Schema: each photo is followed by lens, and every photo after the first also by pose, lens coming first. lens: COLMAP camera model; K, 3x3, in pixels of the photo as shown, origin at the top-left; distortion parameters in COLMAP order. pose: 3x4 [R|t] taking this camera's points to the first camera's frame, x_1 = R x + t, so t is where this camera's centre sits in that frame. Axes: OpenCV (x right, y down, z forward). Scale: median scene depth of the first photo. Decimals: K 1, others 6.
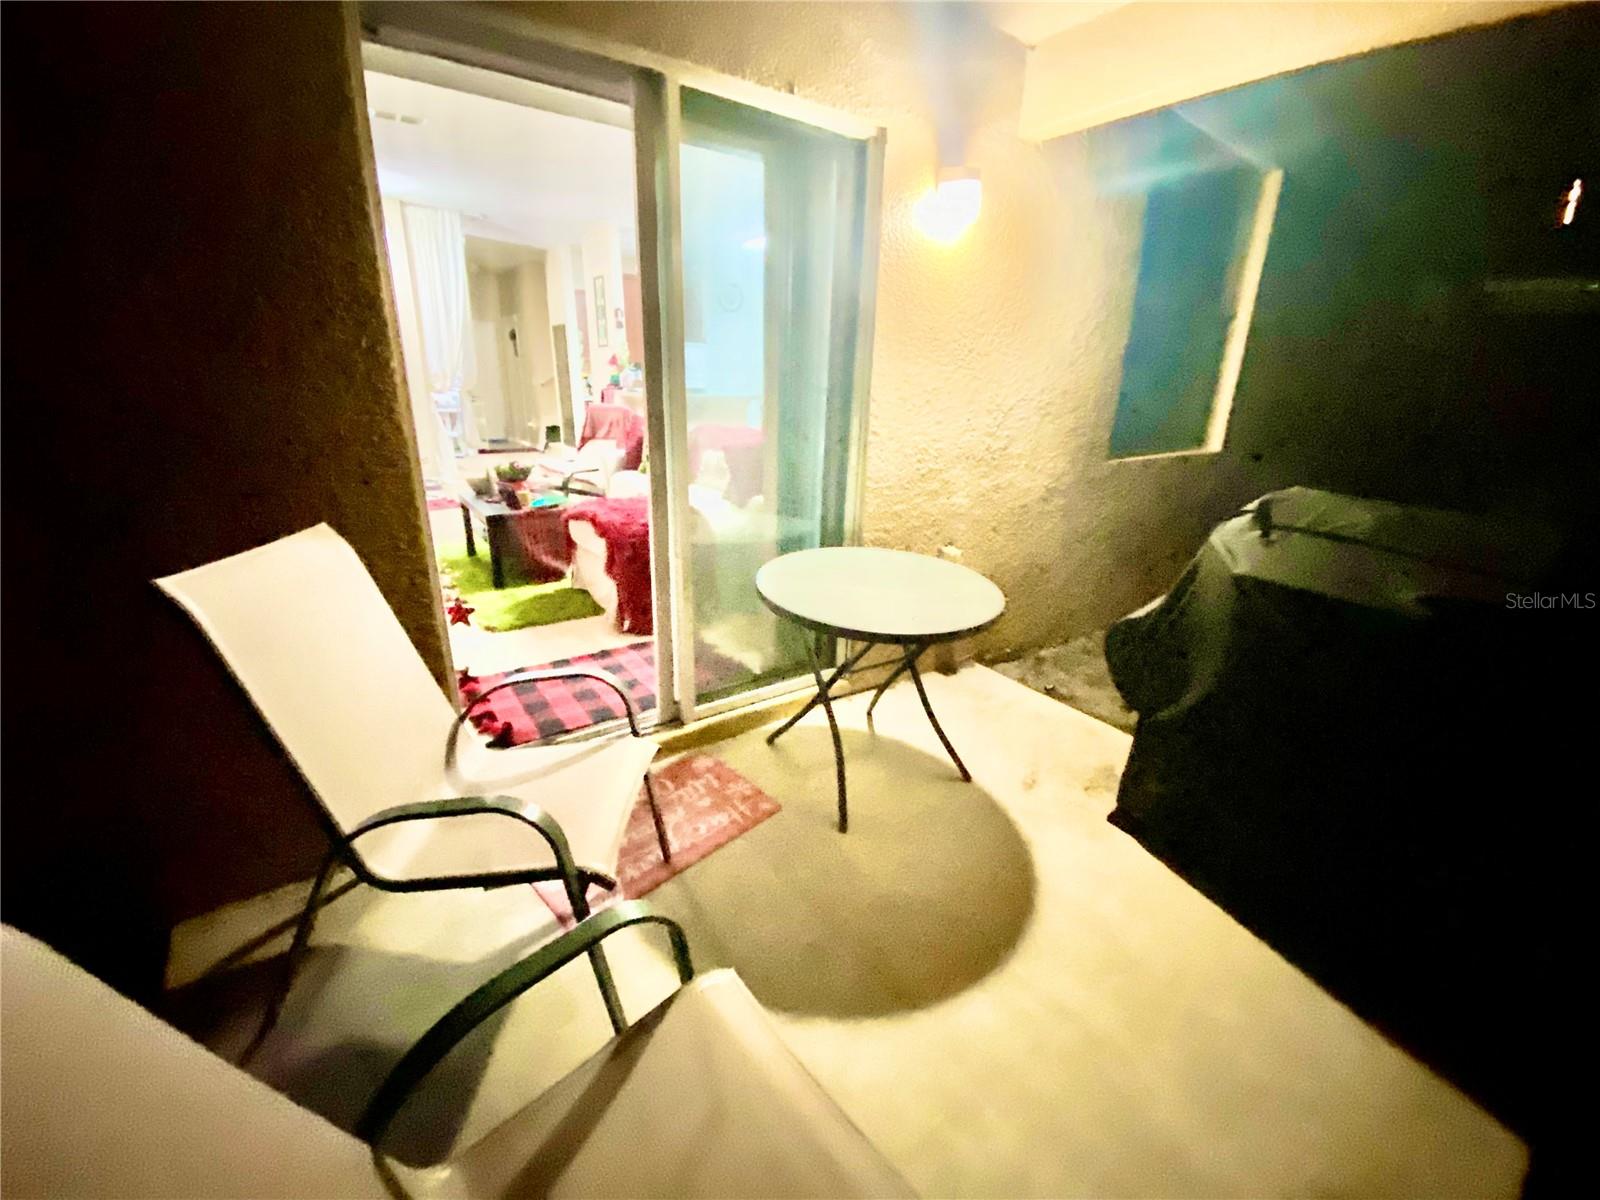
lens RADIAL K [[639.5, 0, 792.5], [0, 639.5, 605.1], [0, 0, 1]] dist [0.035691, -0.028186]
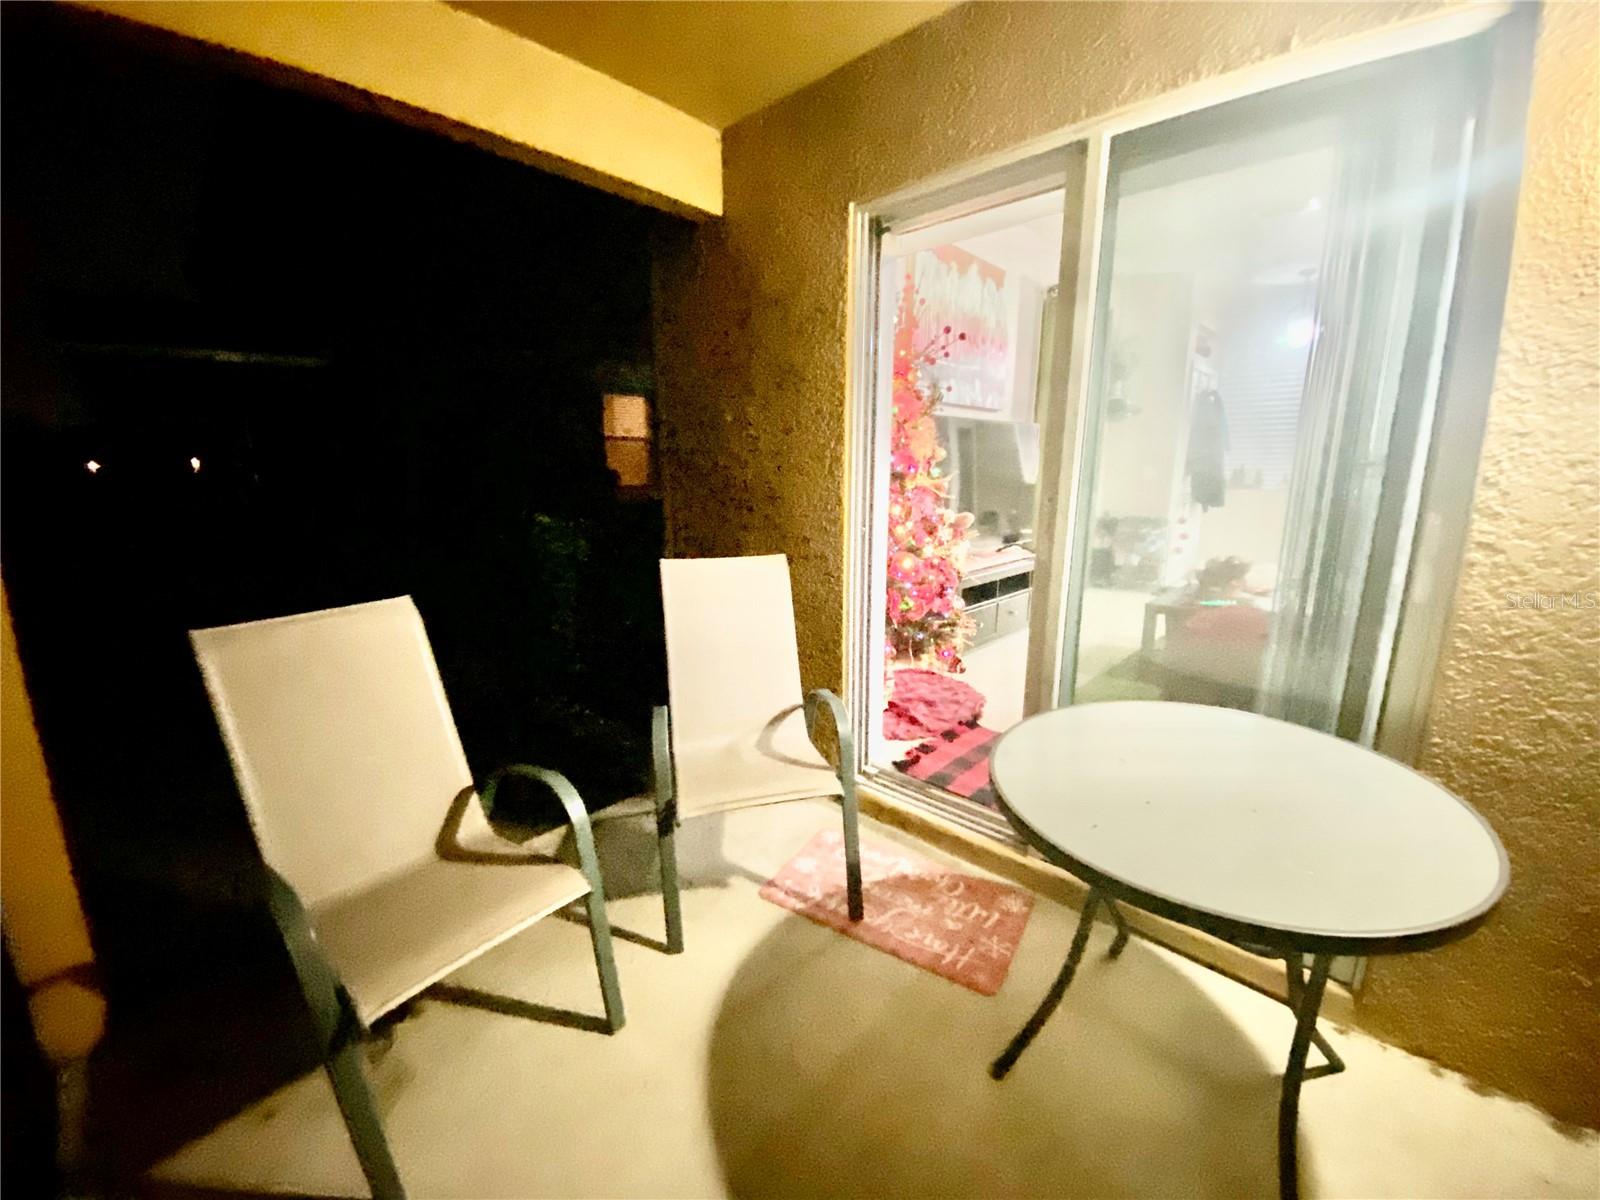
lens RADIAL K [[639.5, 0, 792.5], [0, 639.5, 605.1], [0, 0, 1]] dist [0.035691, -0.028186]
pose [[0.195294, 0.176854, -0.964667, 0.653379], [-0.309677, 0.944406, 0.110447, -0.147727], [0.930570, 0.277165, 0.239204, 0.513027]]
